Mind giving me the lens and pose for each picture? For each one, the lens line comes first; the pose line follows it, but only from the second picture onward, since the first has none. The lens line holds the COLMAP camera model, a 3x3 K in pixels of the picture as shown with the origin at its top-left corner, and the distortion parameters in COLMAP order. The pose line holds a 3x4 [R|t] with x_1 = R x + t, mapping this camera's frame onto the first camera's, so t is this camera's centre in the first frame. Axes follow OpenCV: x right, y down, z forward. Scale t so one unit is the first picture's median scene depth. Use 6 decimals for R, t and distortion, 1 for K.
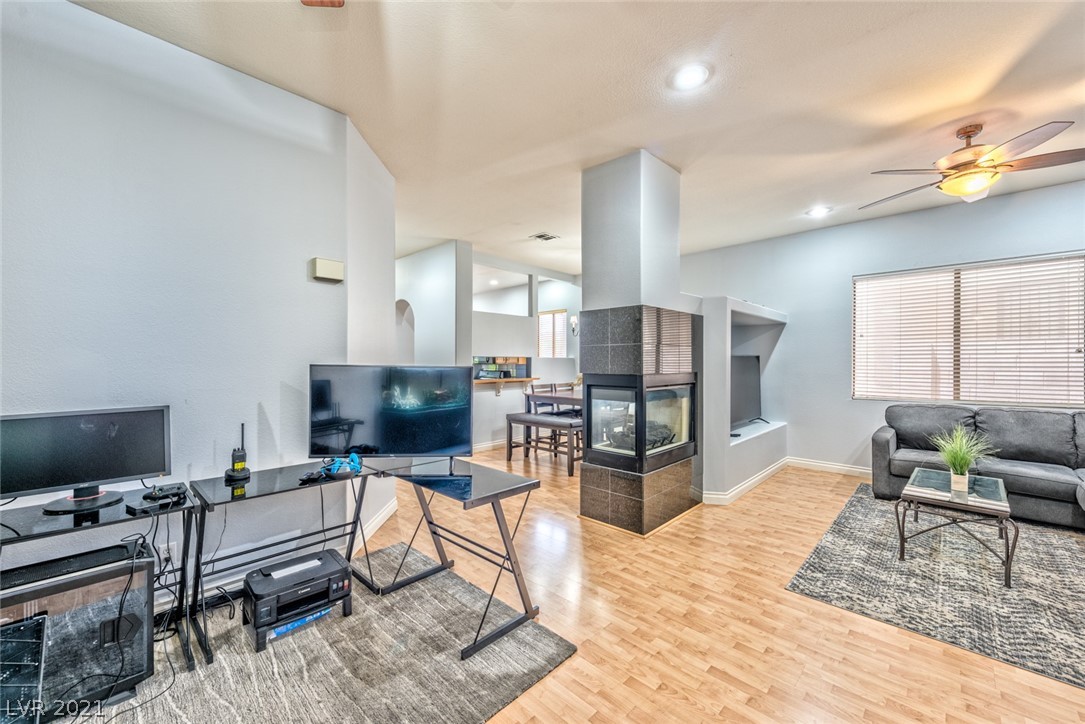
lens RADIAL K [[422.4, 0, 545.6], [0, 422.4, 365.6], [0, 0, 1]] dist [0.006668, -0.001129]
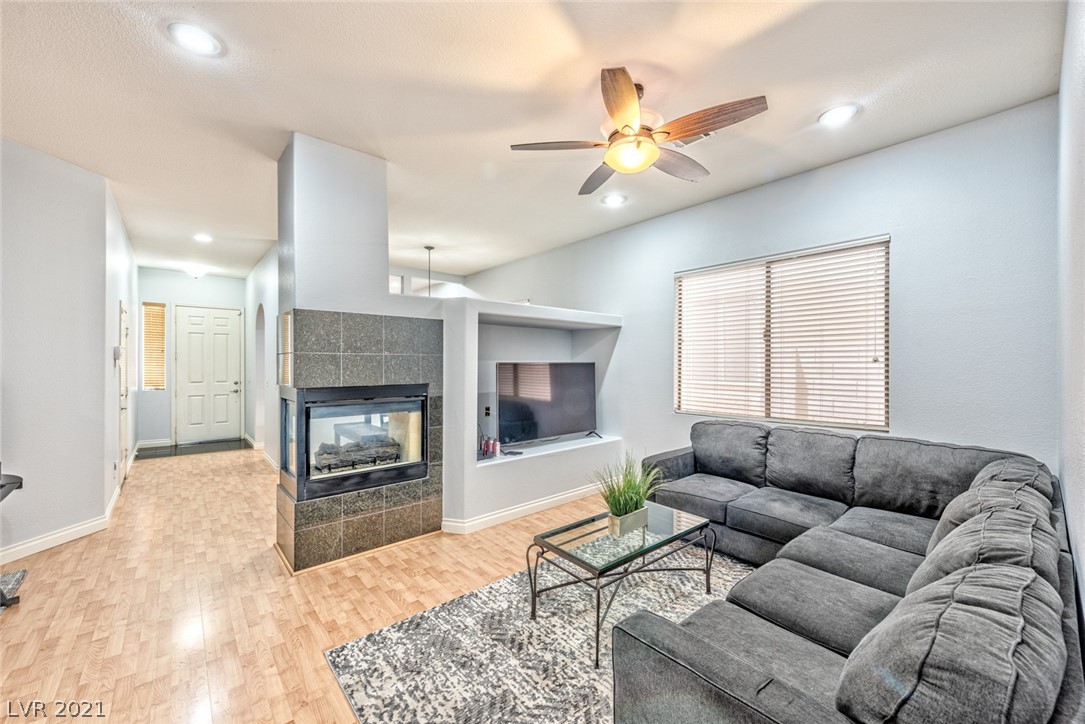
lens RADIAL K [[422.4, 0, 544.4], [0, 422.4, 364.6], [0, 0, 1]] dist [0.006668, -0.001129]
pose [[0.996266, 0.000911, -0.086333, 0.846641], [-0.001387, 0.999984, -0.005452, -0.024970], [0.086327, 0.005552, 0.996251, 0.168472]]
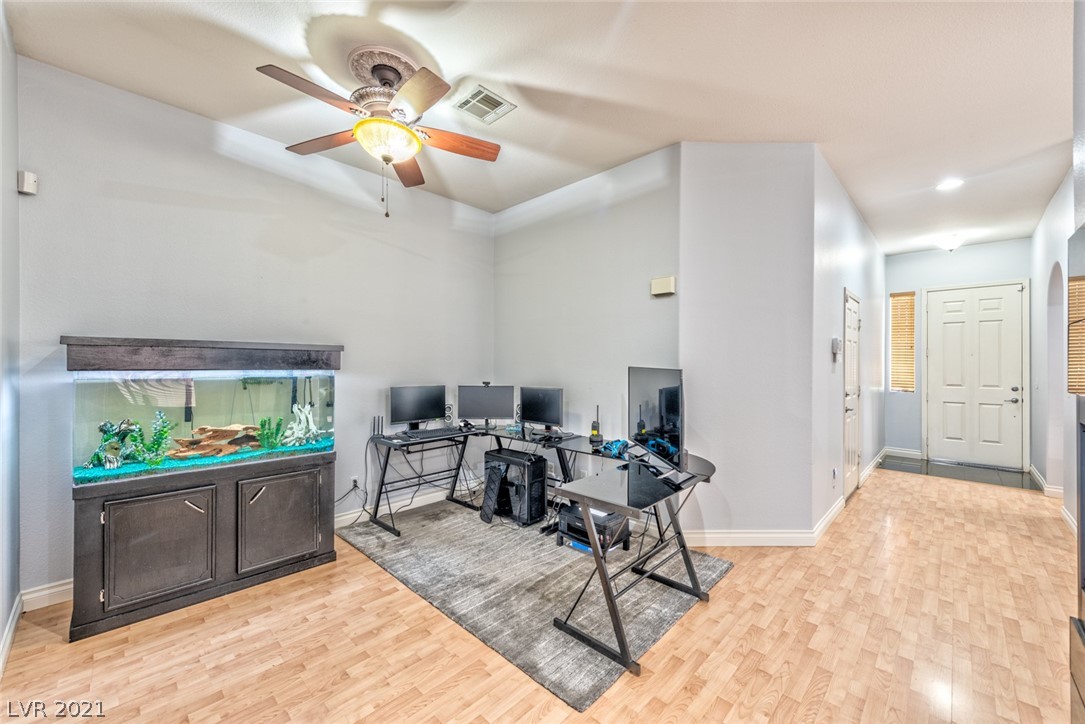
lens RADIAL K [[422.4, 0, 547.3], [0, 422.4, 363.8], [0, 0, 1]] dist [0.006668, -0.001129]
pose [[-0.000392, -0.004685, -0.999989, 0.565518], [-0.010909, 0.999930, -0.004681, -0.002750], [0.999940, 0.010907, -0.000443, 0.580538]]
